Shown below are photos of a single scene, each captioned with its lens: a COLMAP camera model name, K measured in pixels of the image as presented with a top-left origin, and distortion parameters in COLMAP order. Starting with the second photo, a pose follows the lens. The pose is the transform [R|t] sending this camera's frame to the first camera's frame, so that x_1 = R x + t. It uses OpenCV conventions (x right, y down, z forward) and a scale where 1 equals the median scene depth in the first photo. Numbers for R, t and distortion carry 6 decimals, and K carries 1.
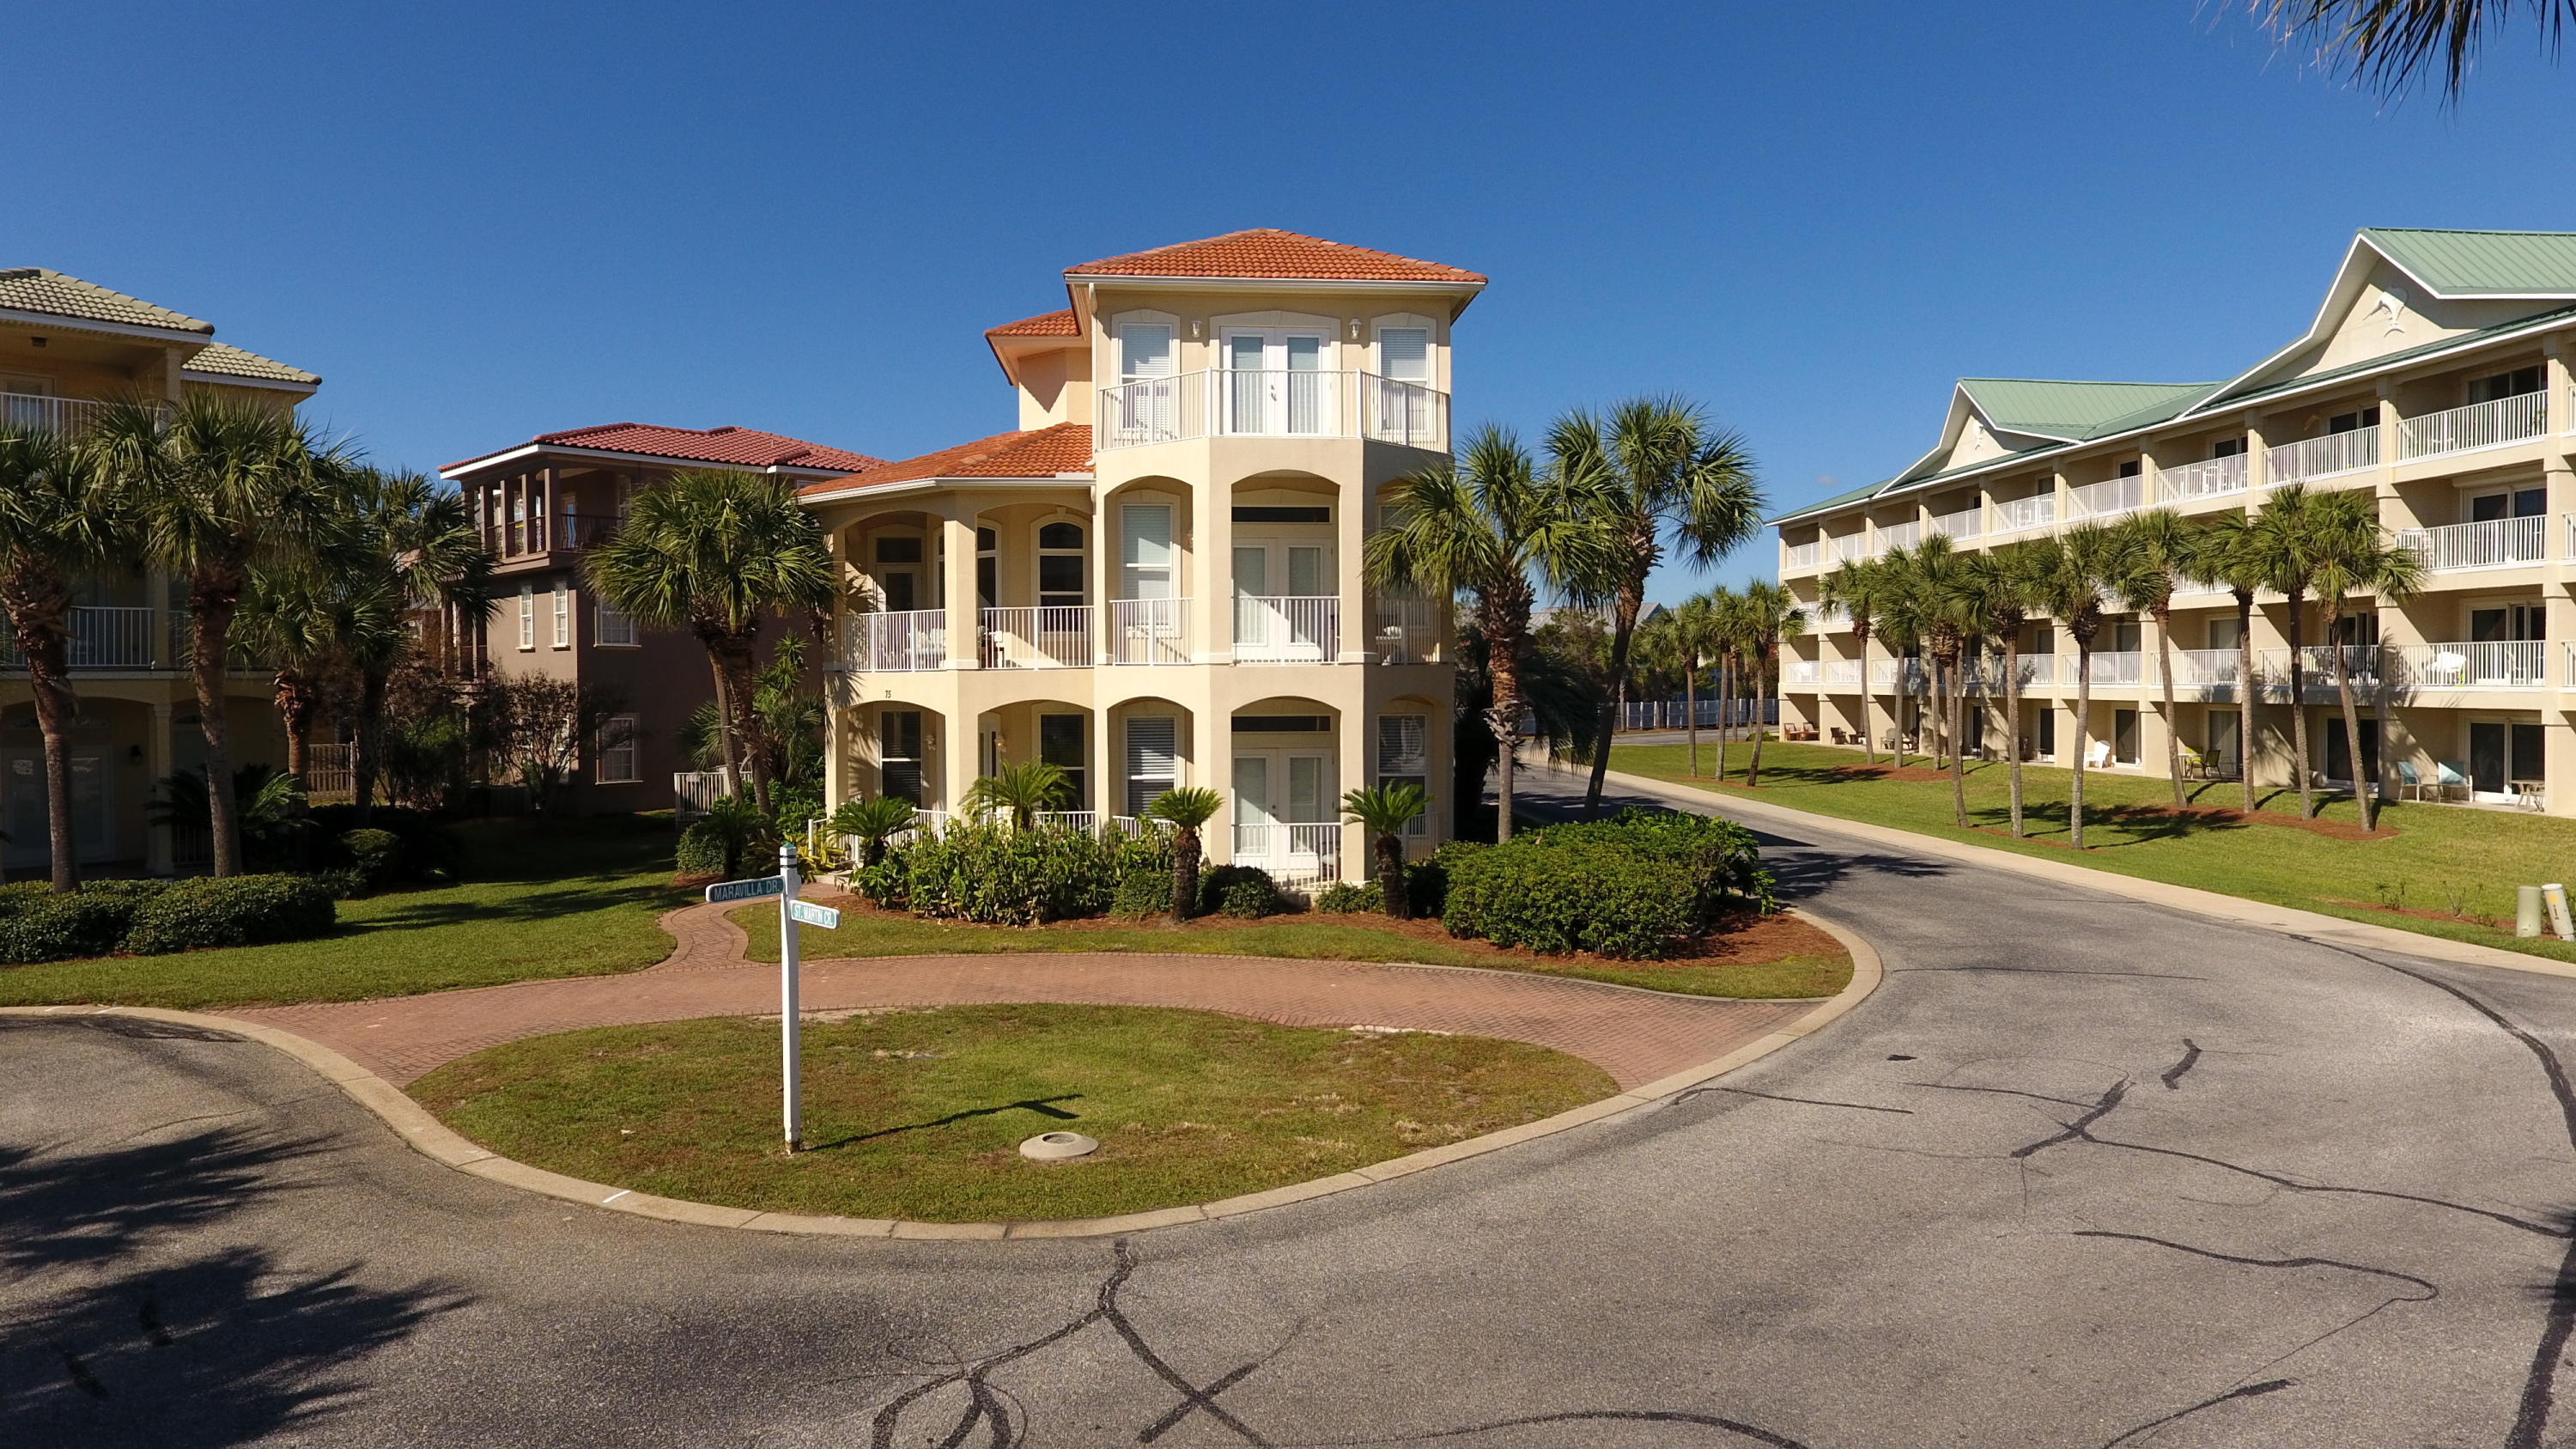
lens RADIAL K [[1514.6, 0, 1315.7], [0, 1514.6, 726.8], [0, 0, 1]] dist [0.000304, 0.000479]
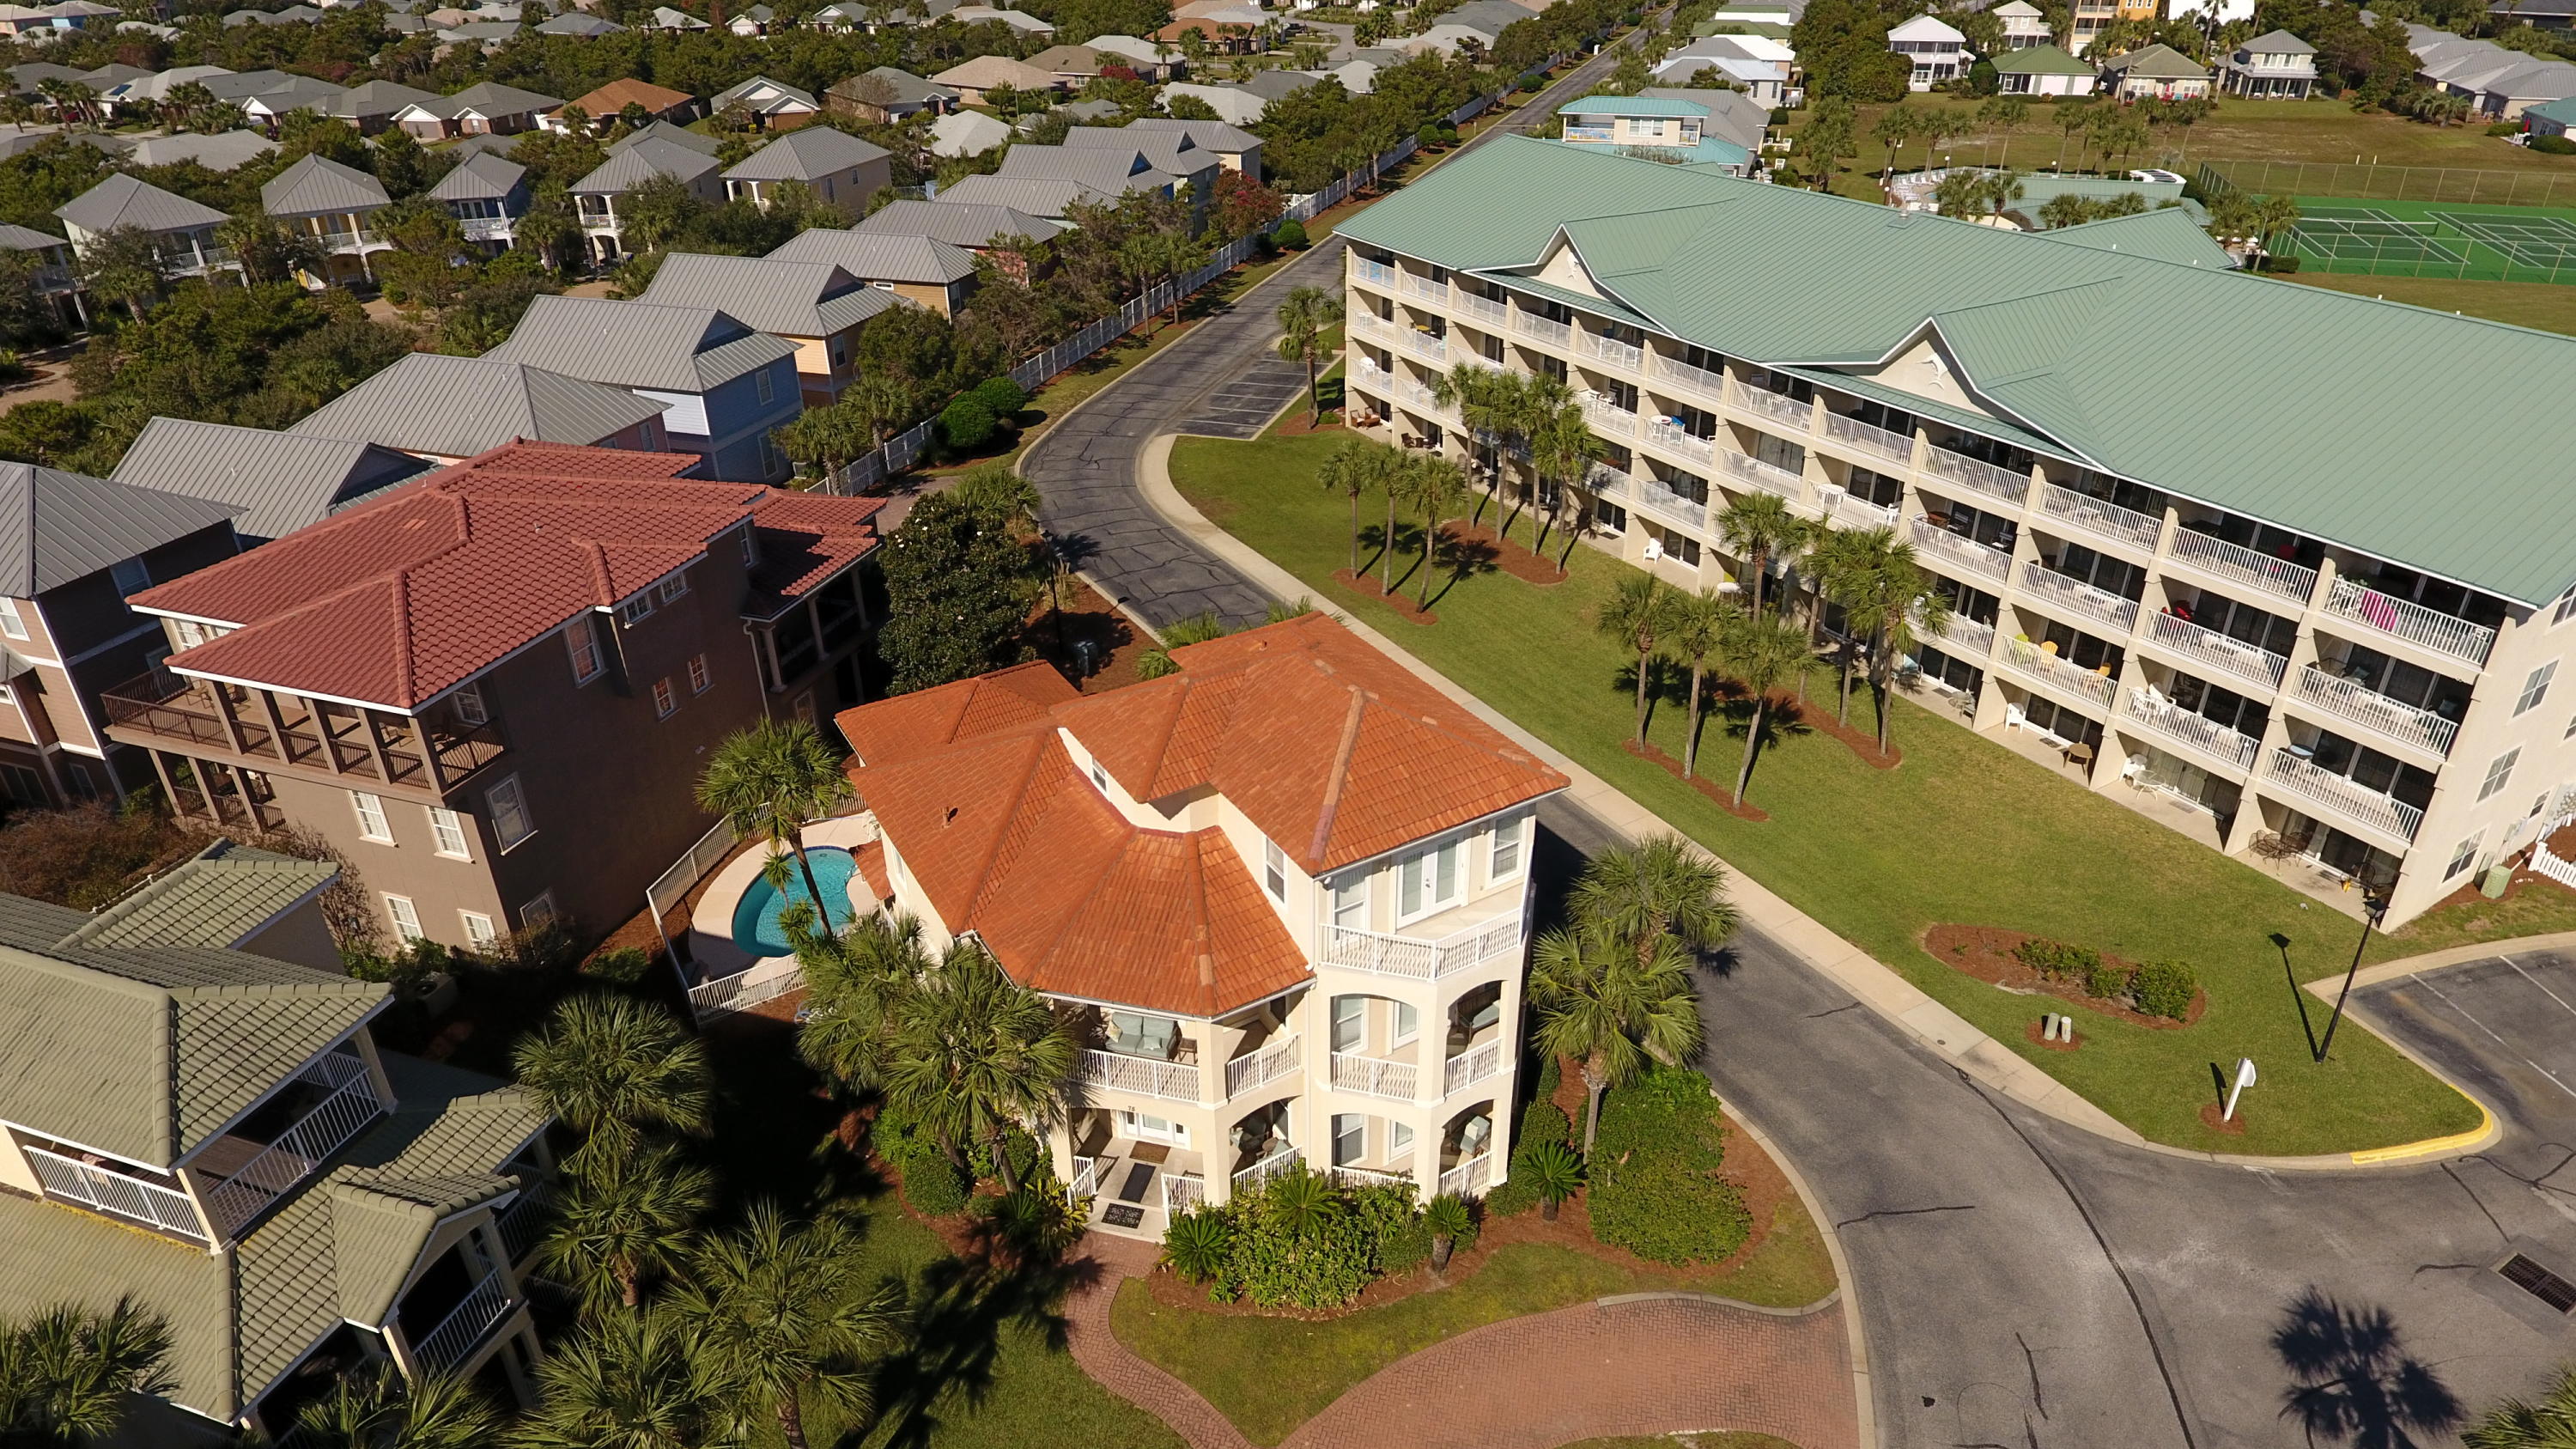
lens RADIAL K [[1503.3, 0, 1293.0], [0, 1503.3, 711.0], [0, 0, 1]] dist [-0.004904, -0.000813]
pose [[0.903299, -0.209537, 0.374361, -0.575787], [0.014592, 0.887112, 0.461324, -0.928035], [-0.428764, -0.411251, 0.804384, 0.038195]]
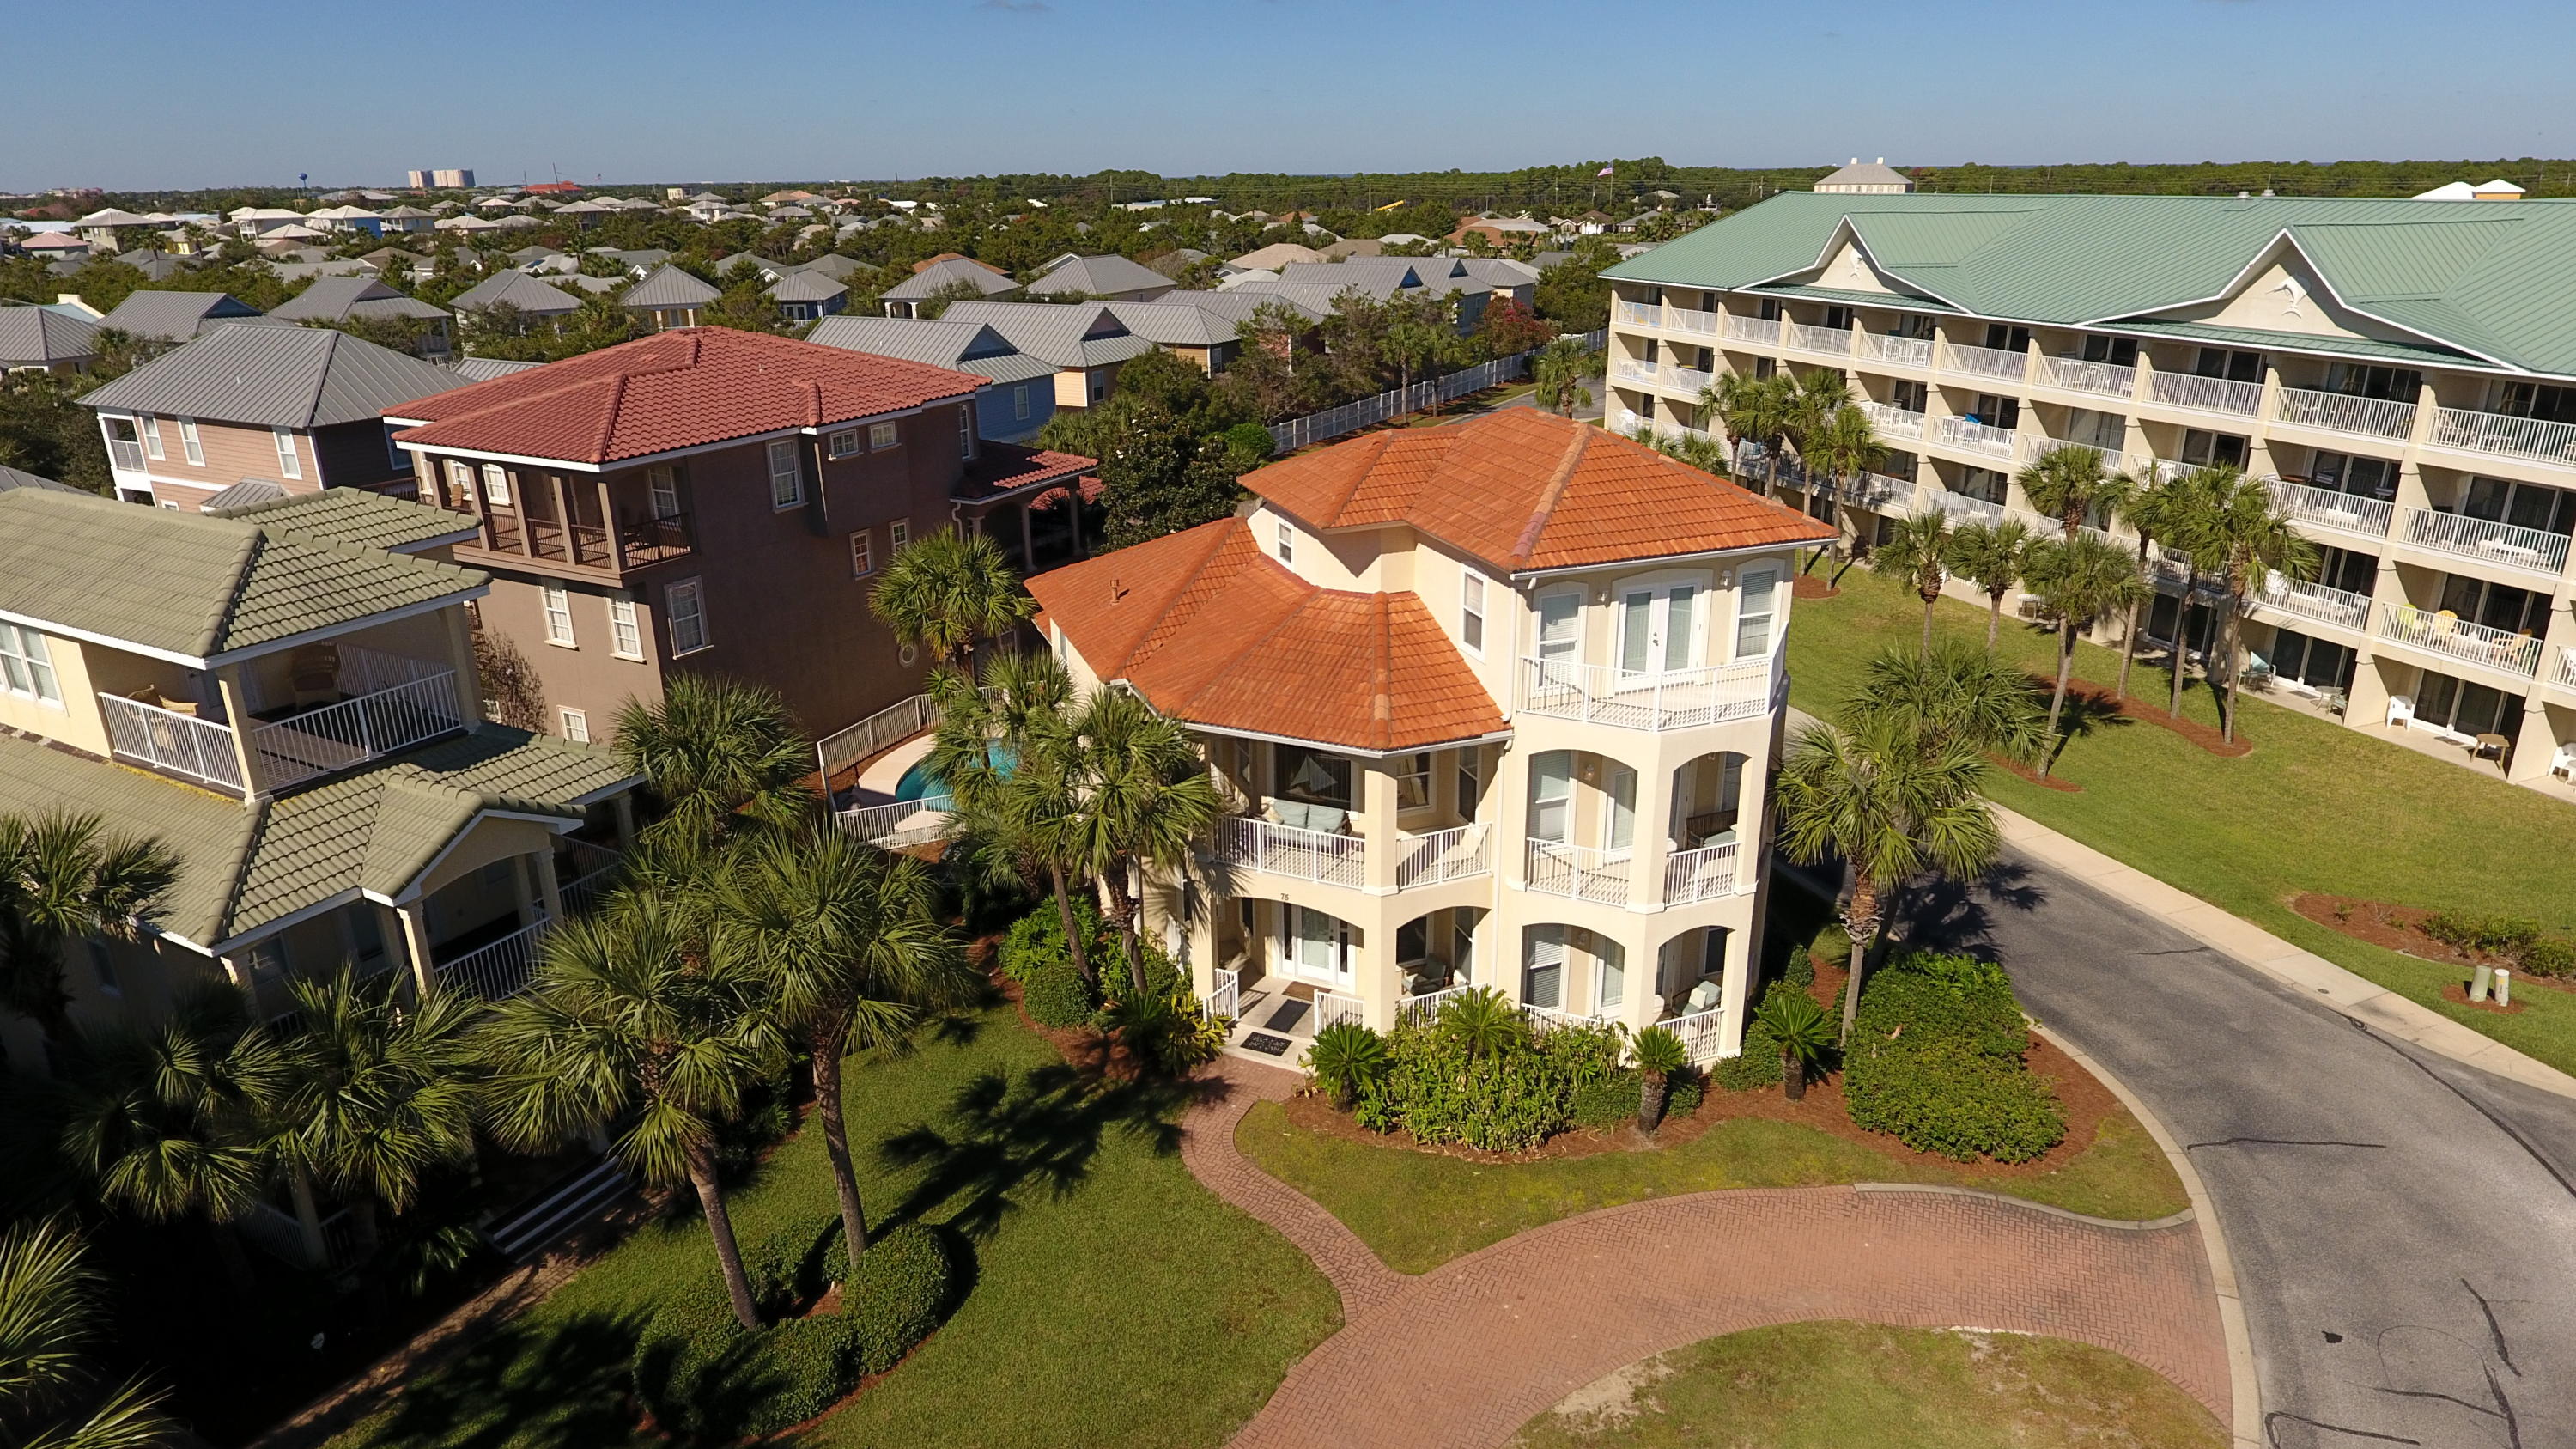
lens RADIAL K [[1503.3, 0, 1293.0], [0, 1503.3, 711.0], [0, 0, 1]] dist [-0.004904, -0.000813]
pose [[0.965970, -0.090754, 0.242208, -0.535643], [0.011184, 0.950203, 0.311431, -0.494970], [-0.258411, -0.298124, 0.918883, 0.029804]]
